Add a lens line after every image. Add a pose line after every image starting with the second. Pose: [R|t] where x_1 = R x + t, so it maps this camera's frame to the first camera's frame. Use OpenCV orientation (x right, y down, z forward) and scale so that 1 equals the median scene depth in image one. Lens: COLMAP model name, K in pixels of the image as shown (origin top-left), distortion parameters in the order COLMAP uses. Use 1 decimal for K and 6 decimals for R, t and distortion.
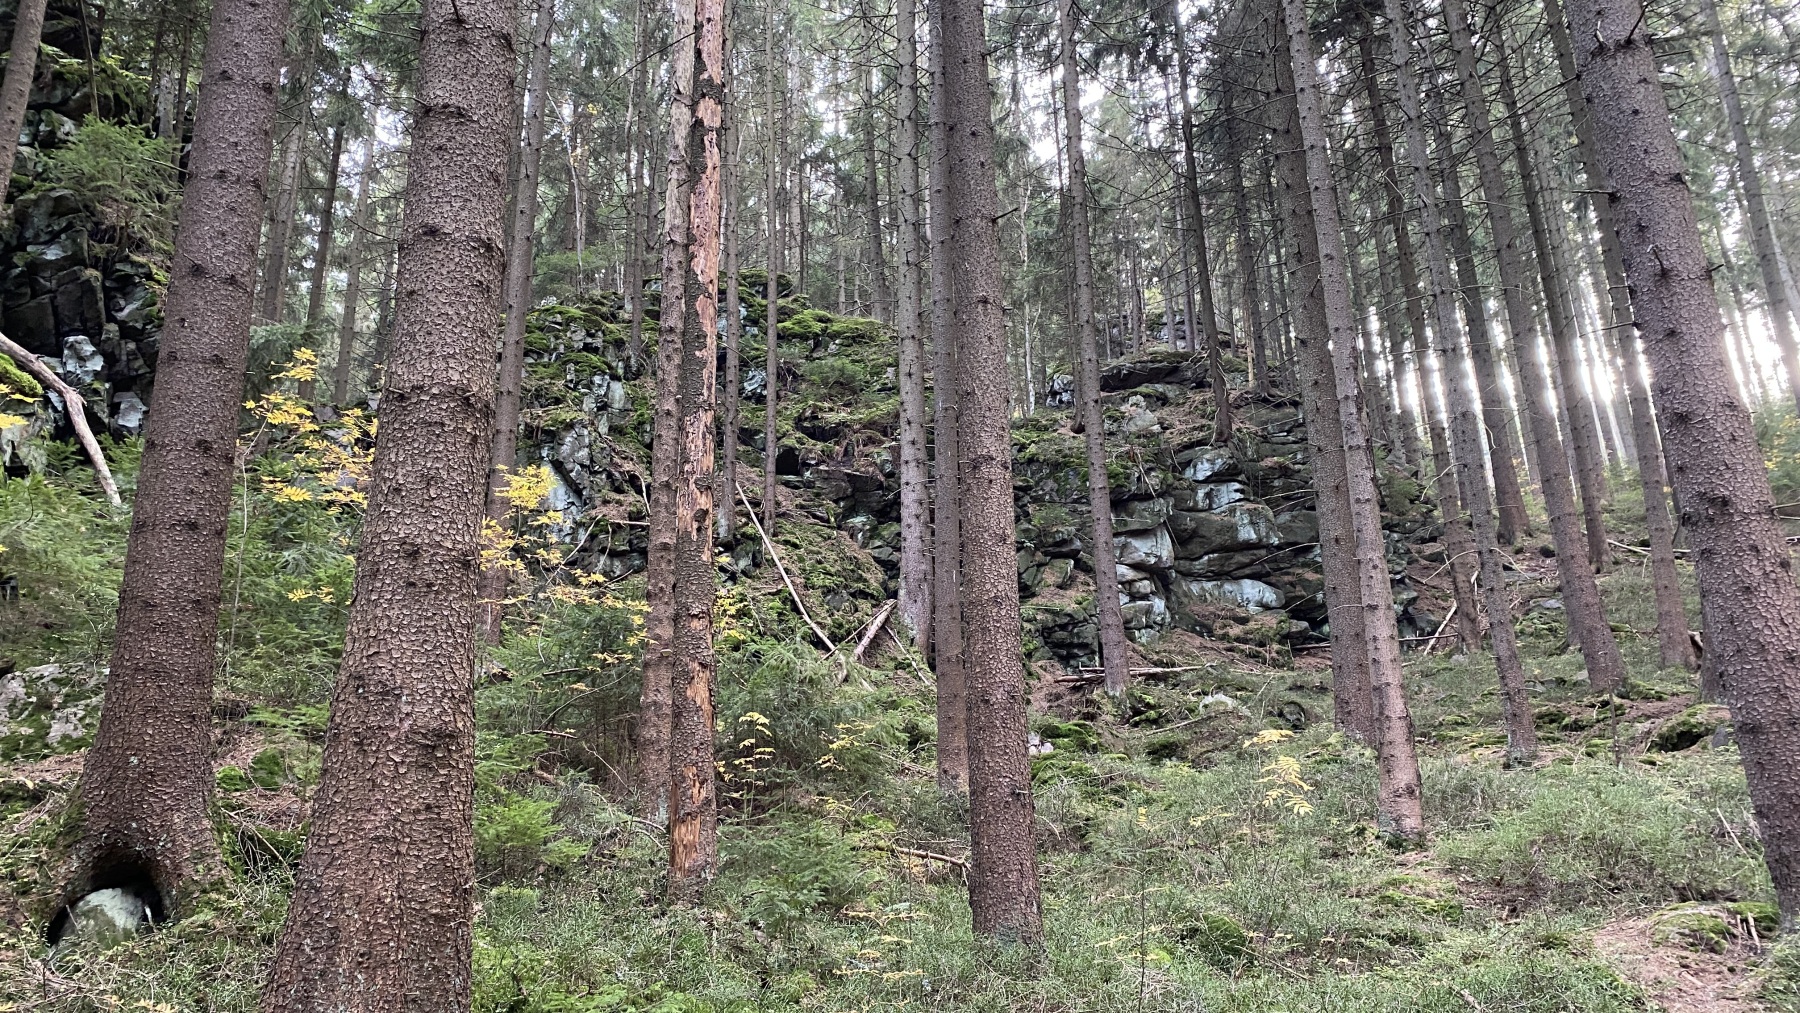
lens RADIAL K [[1361.6, 0, 901.4], [0, 1361.6, 511.1], [0, 0, 1]] dist [0.031025, -0.021871]
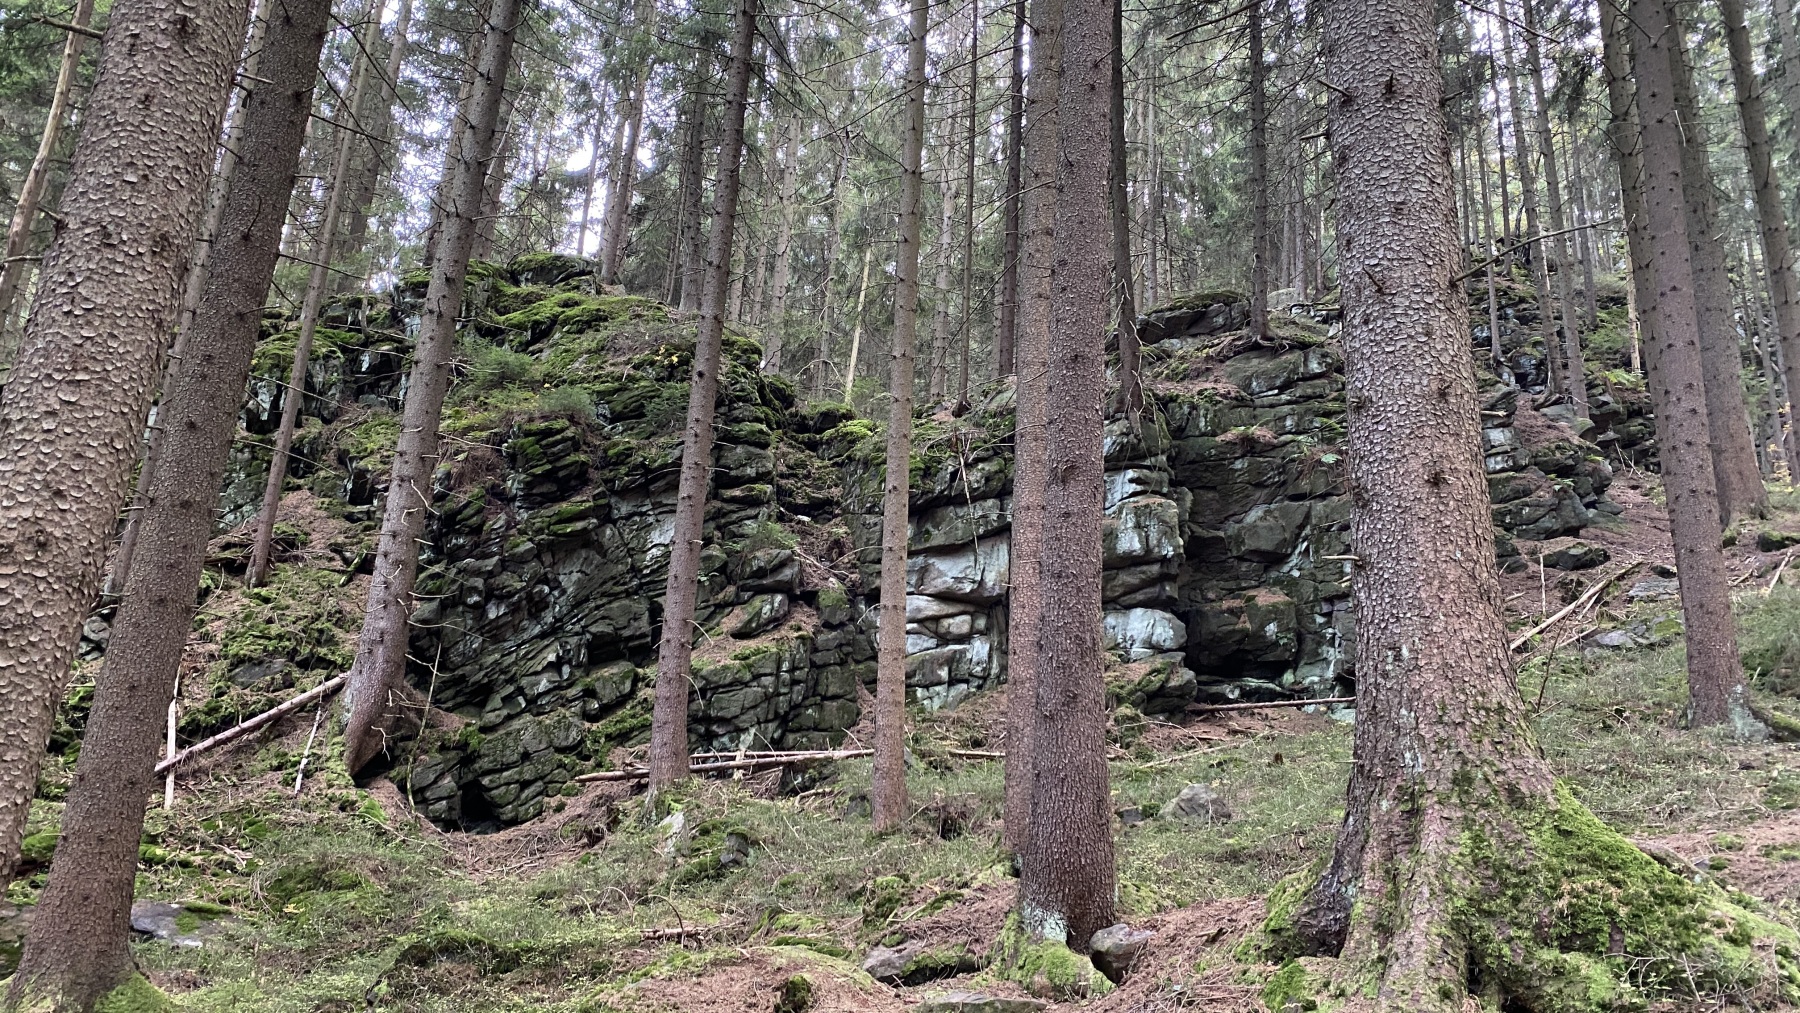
lens RADIAL K [[1361.6, 0, 899.0], [0, 1361.6, 500.5], [0, 0, 1]] dist [0.031025, -0.021871]
pose [[0.918008, -0.056793, -0.392474, 0.432509], [0.052873, 0.998385, -0.020802, 0.003490], [0.393021, -0.001655, 0.919528, 0.327184]]
